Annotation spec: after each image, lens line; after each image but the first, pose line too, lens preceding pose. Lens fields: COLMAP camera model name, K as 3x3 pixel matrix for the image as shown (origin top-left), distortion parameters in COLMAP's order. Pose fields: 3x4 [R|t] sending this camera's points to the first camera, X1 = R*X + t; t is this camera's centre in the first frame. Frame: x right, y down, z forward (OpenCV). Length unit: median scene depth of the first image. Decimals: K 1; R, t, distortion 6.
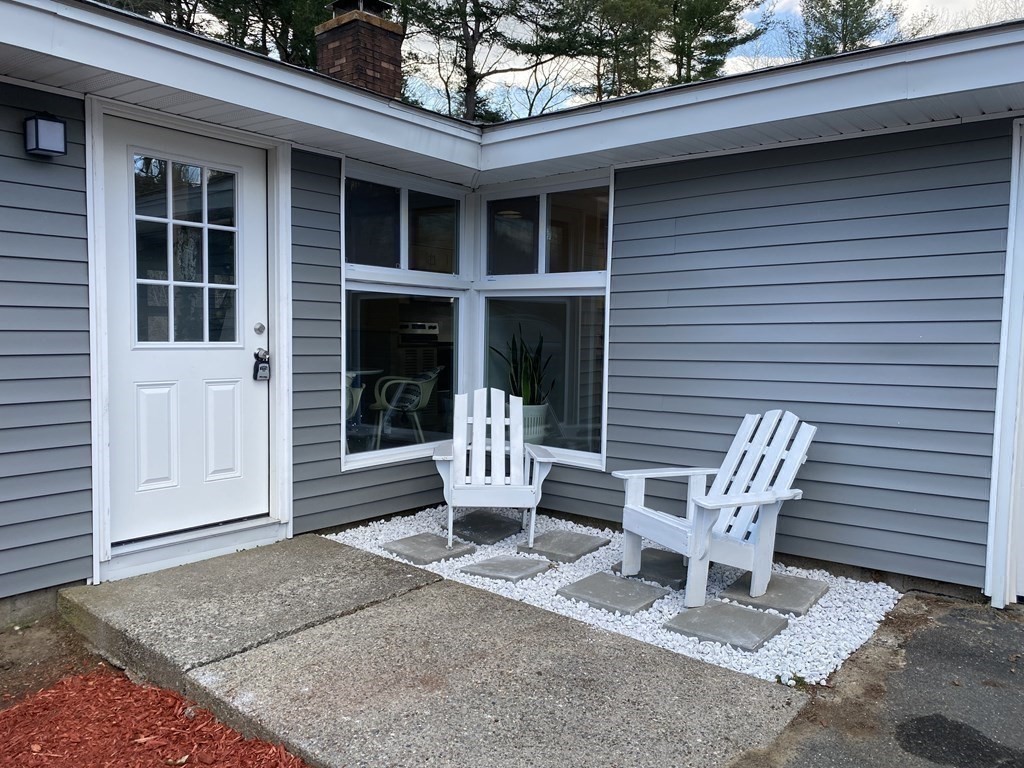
lens RADIAL K [[779.2, 0, 512.0], [0, 779.2, 384.0], [0, 0, 1]] dist [0.047911, -0.059798]
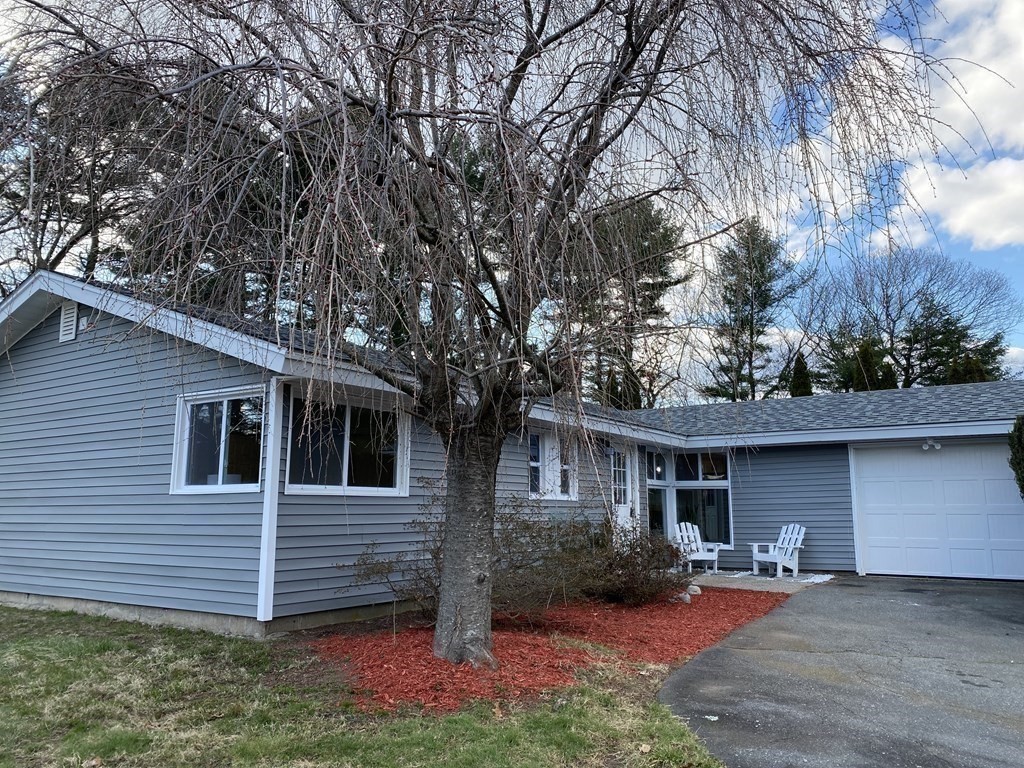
lens RADIAL K [[779.2, 0, 512.0], [0, 779.2, 384.0], [0, 0, 1]] dist [0.047911, -0.059798]
pose [[0.995707, 0.002376, 0.092533, -0.883091], [0.019310, 0.972344, -0.232754, 0.159657], [-0.090527, 0.233542, 0.968124, -1.718306]]
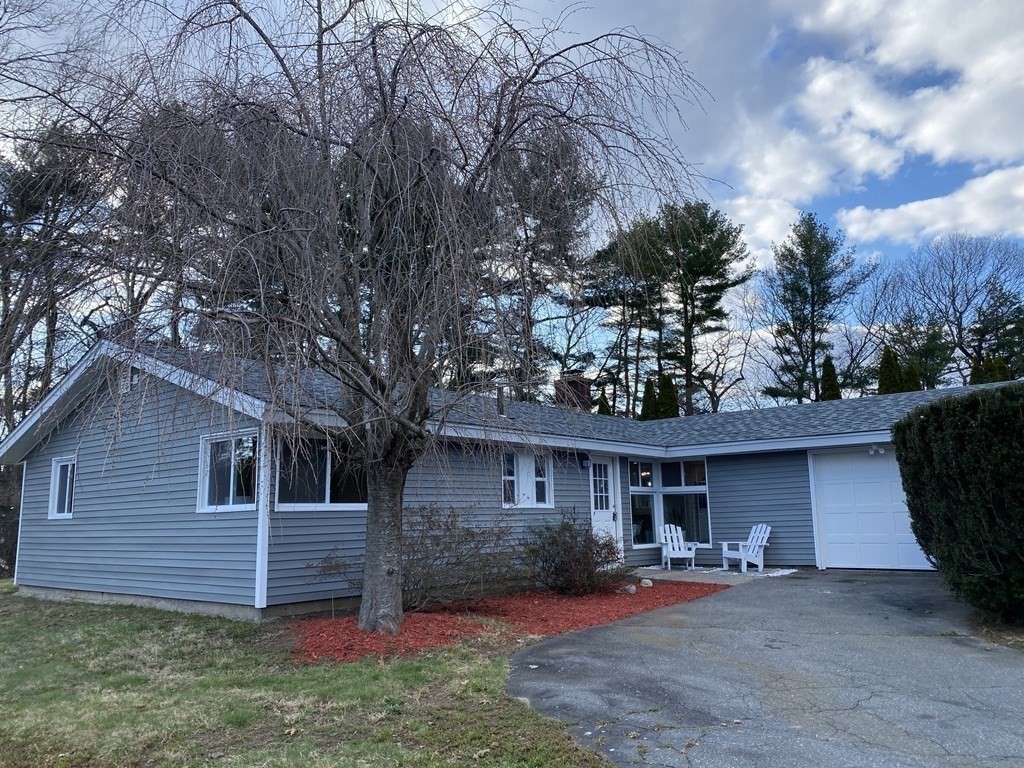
lens RADIAL K [[779.2, 0, 512.0], [0, 779.2, 384.0], [0, 0, 1]] dist [0.047911, -0.059798]
pose [[0.999238, -0.037150, -0.012006, -0.581198], [0.033164, 0.969938, -0.241084, 0.187755], [0.020602, 0.240502, 0.970430, -2.104658]]
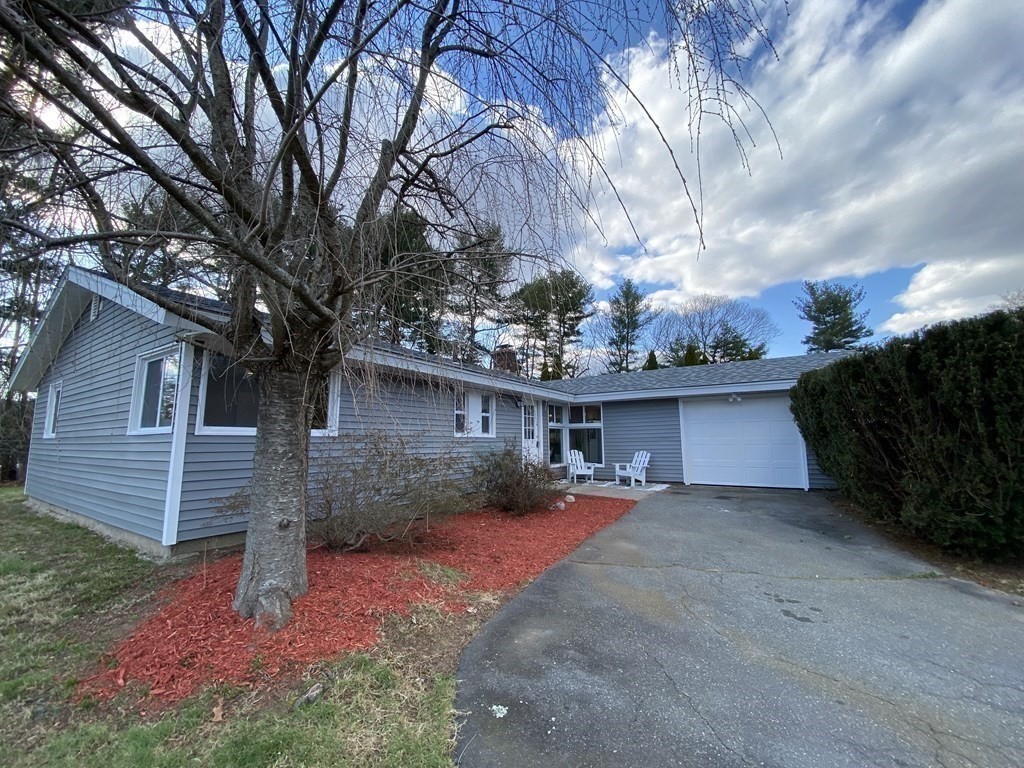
lens RADIAL K [[409.0, 0, 507.3], [0, 409.0, 387.3], [0, 0, 1]] dist [0.042490, -0.037753]
pose [[0.995103, -0.005968, 0.098662, -0.605985], [0.026058, 0.978704, -0.203615, 0.114675], [-0.095346, 0.205189, 0.974067, -1.221120]]
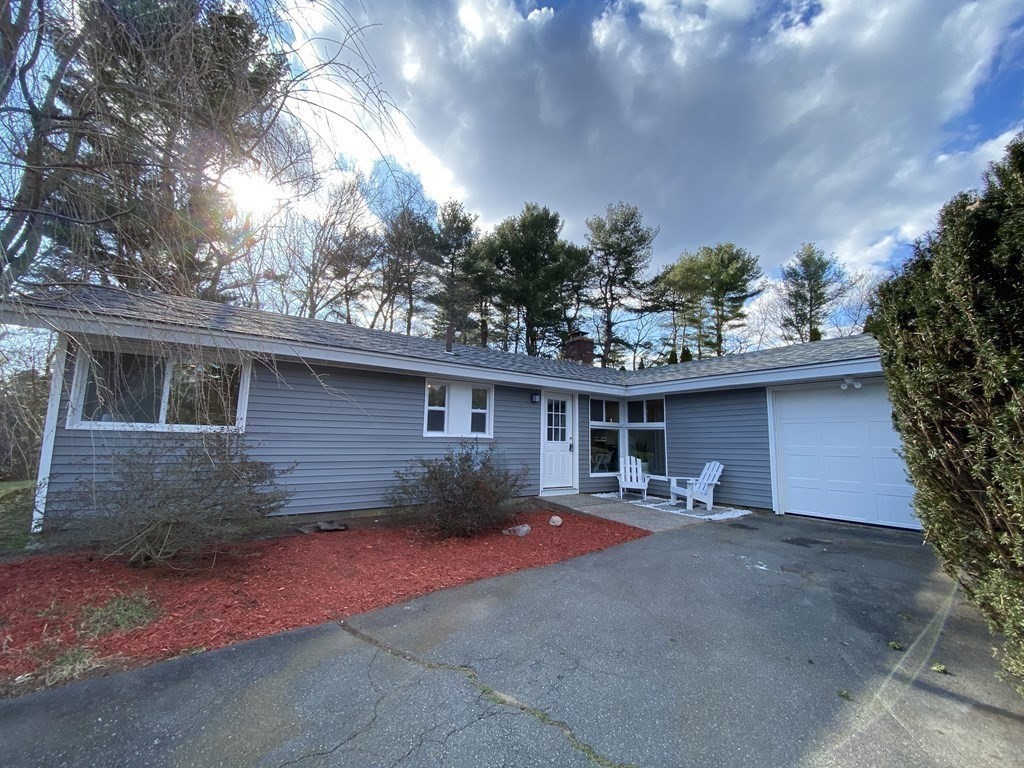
lens RADIAL K [[410.2, 0, 508.1], [0, 410.2, 383.9], [0, 0, 1]] dist [0.010509, -0.016381]
pose [[0.957459, -0.033480, -0.286619, -0.015900], [-0.027870, 0.977875, -0.207325, 0.080614], [0.287219, 0.206493, 0.935343, -0.881525]]
